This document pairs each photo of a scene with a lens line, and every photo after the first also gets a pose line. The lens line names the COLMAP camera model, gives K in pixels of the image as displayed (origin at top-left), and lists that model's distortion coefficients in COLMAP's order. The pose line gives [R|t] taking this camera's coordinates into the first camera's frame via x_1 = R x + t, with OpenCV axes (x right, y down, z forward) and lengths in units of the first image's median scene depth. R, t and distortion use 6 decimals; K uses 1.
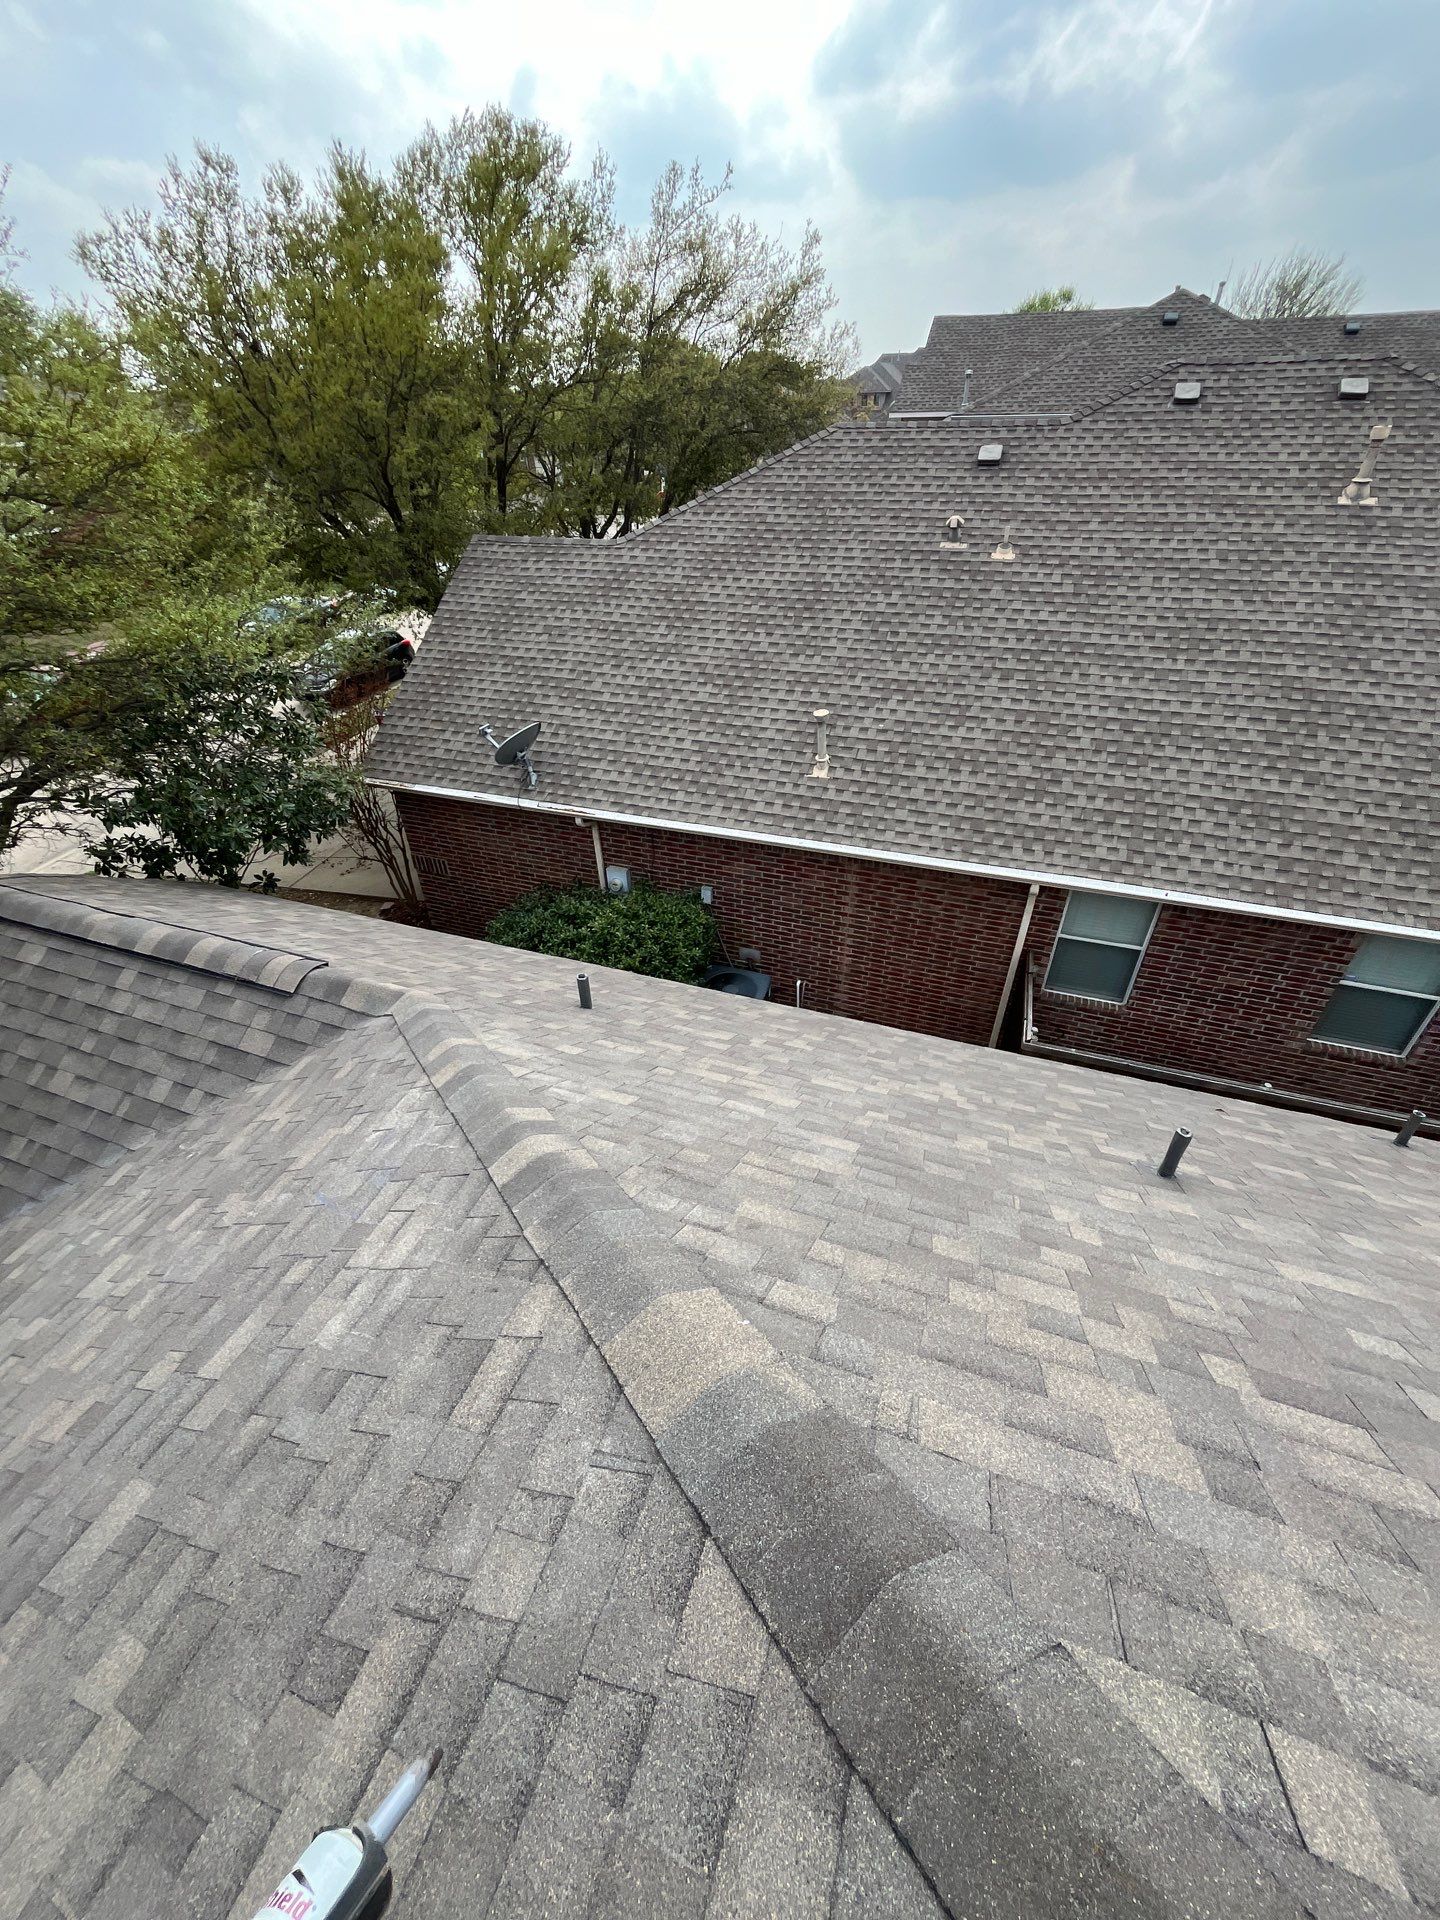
lens RADIAL K [[766.3, 0, 725.1], [0, 766.3, 953.9], [0, 0, 1]] dist [-0.006214, 0.000531]
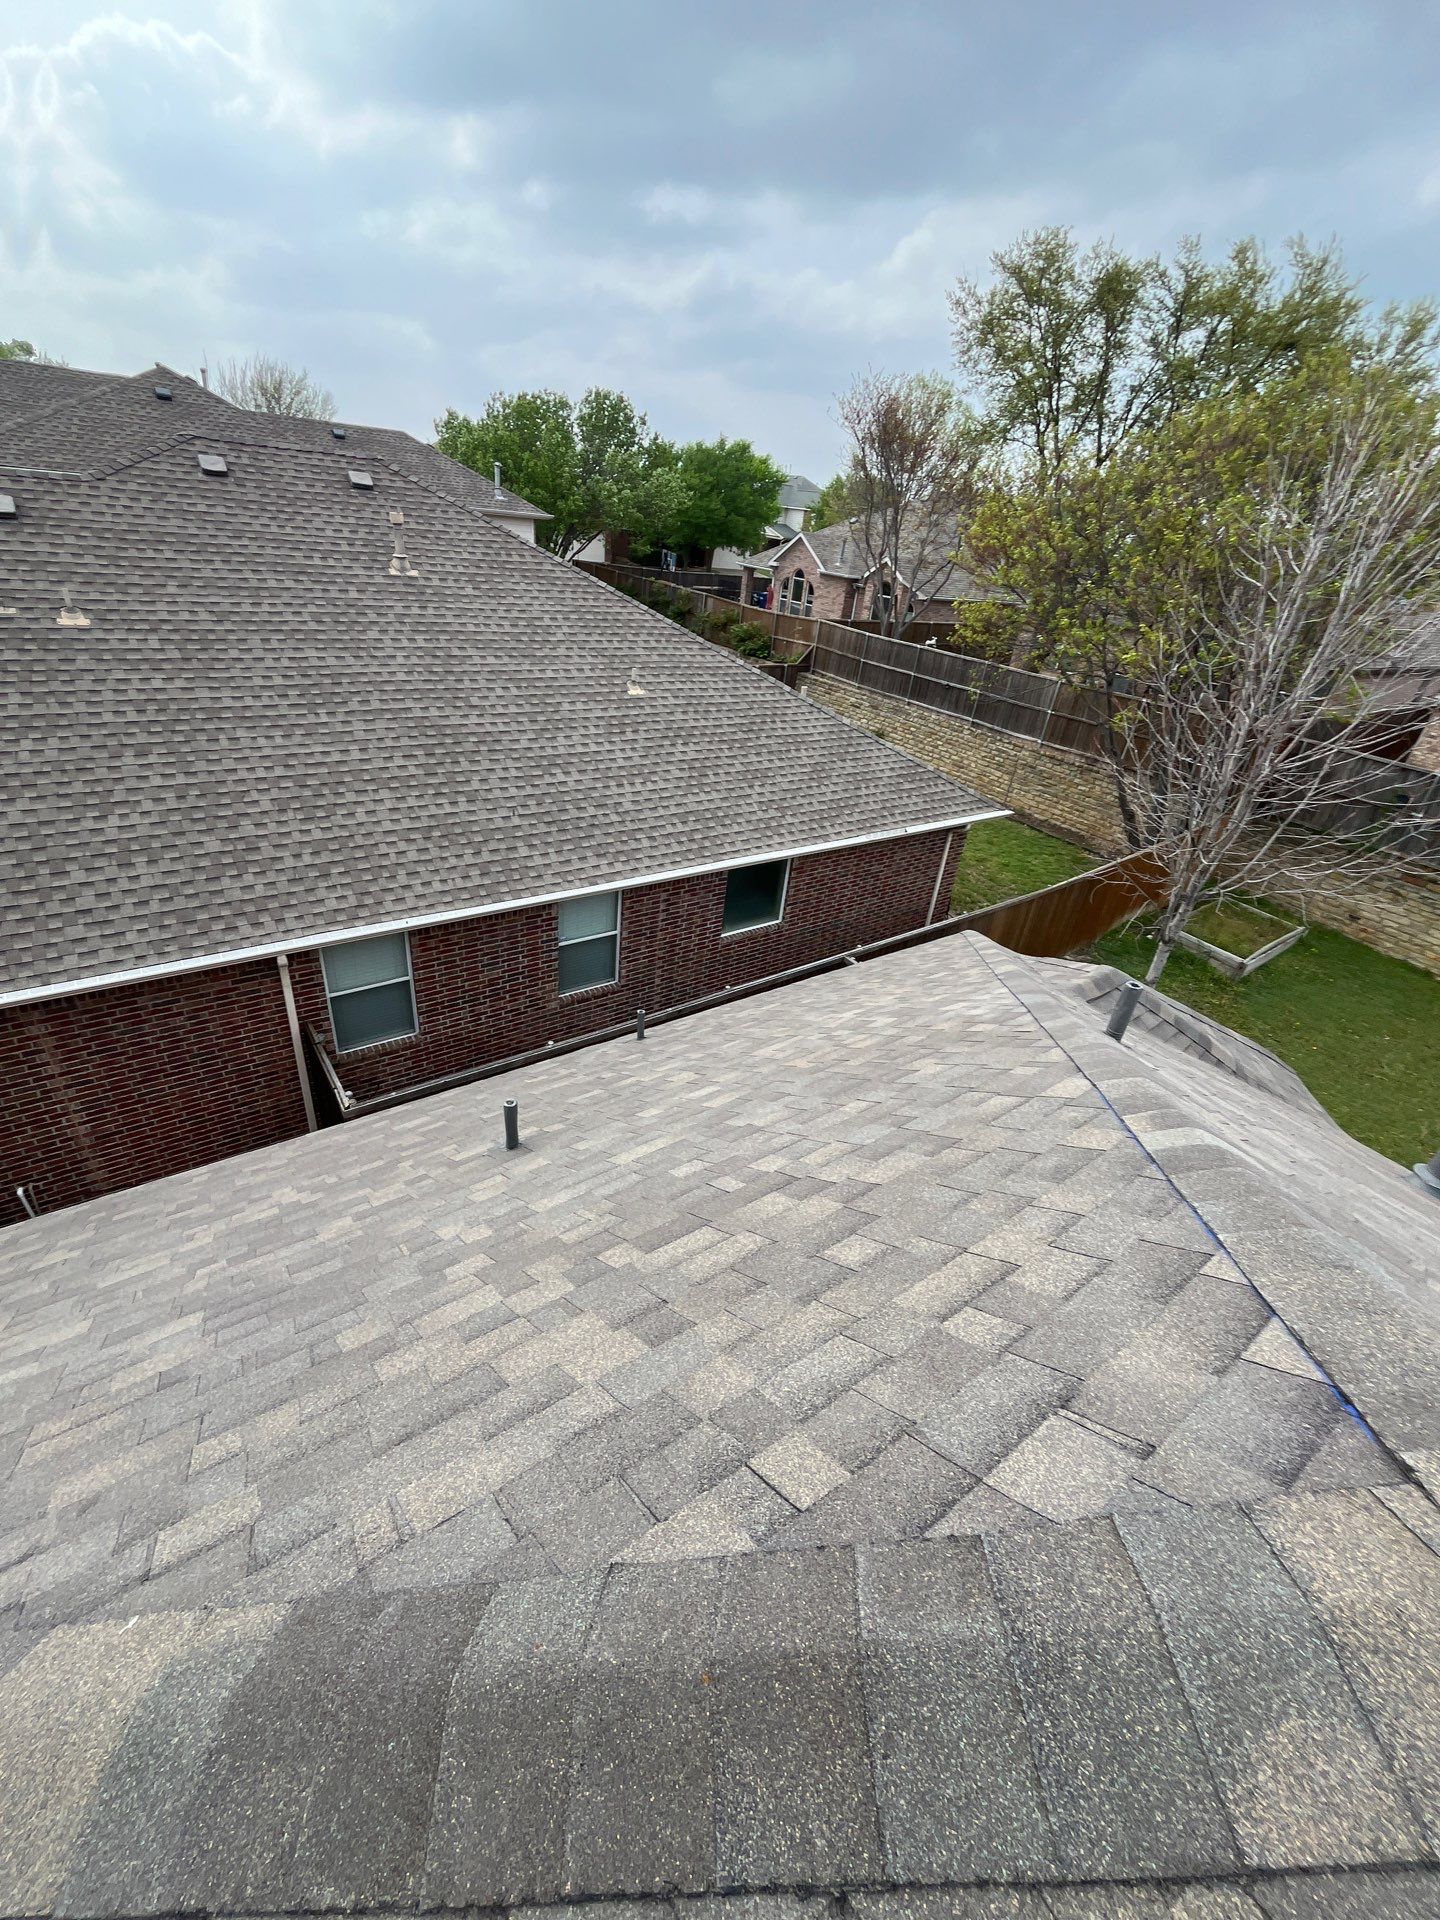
lens RADIAL K [[766.3, 0, 713.3], [0, 766.3, 957.1], [0, 0, 1]] dist [-0.006214, 0.000531]
pose [[0.569329, -0.335760, 0.750419, 0.002333], [0.390920, 0.913564, 0.112173, 0.012036], [-0.723219, 0.229490, 0.651374, 0.004876]]
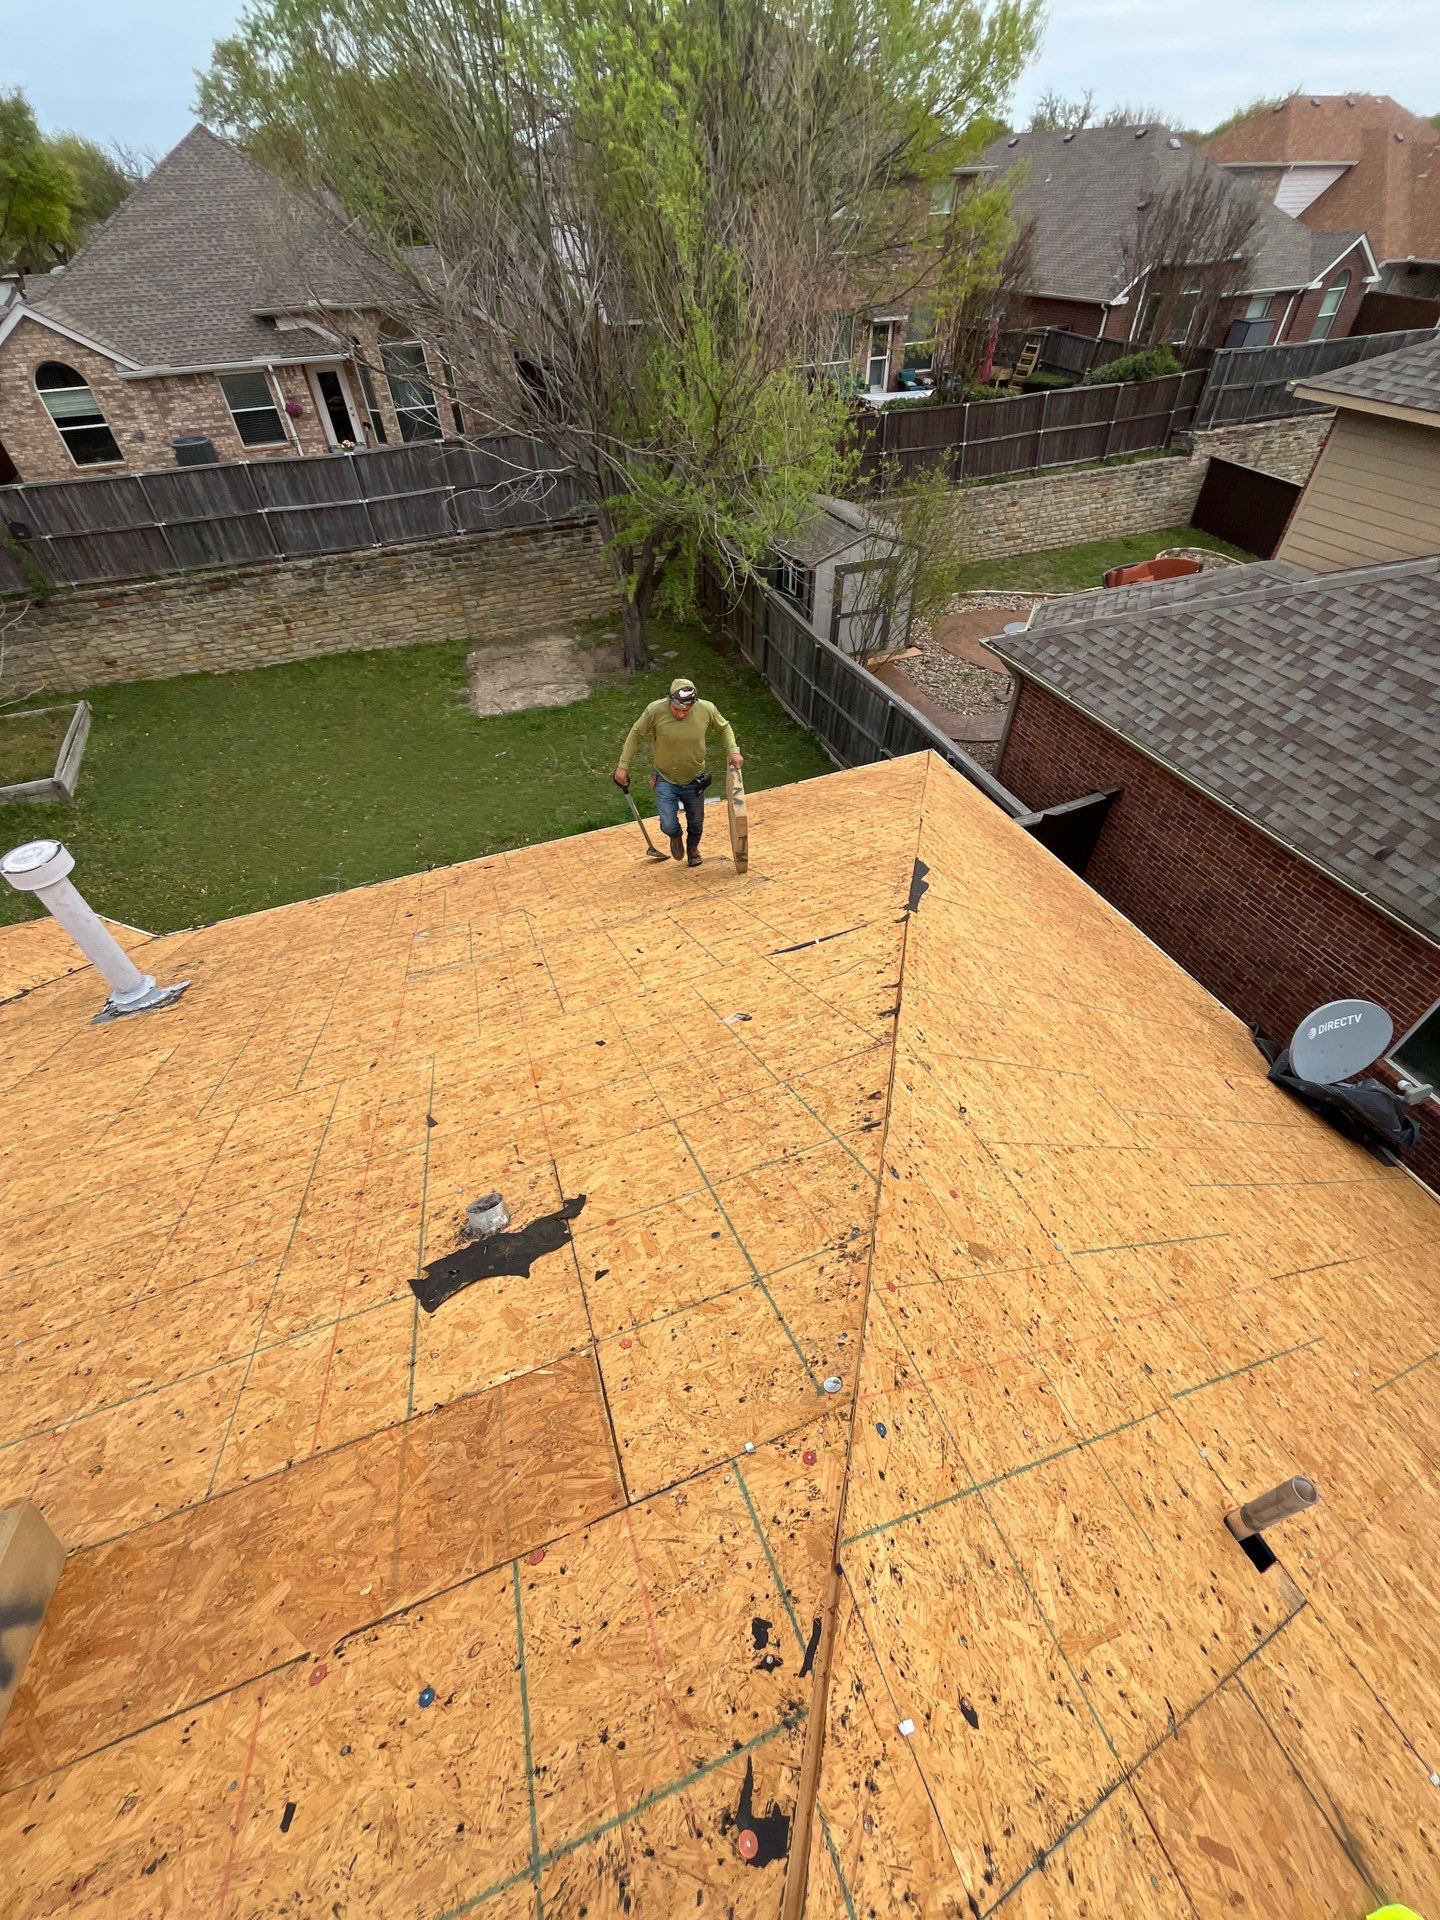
lens RADIAL K [[766.3, 0, 712.8], [0, 766.3, 955.7], [0, 0, 1]] dist [-0.006214, 0.000531]
pose [[-0.647584, -0.514636, 0.561947, 0.051575], [0.484970, 0.290463, 0.824885, 0.149106], [-0.587740, 0.806710, 0.061484, -0.308343]]
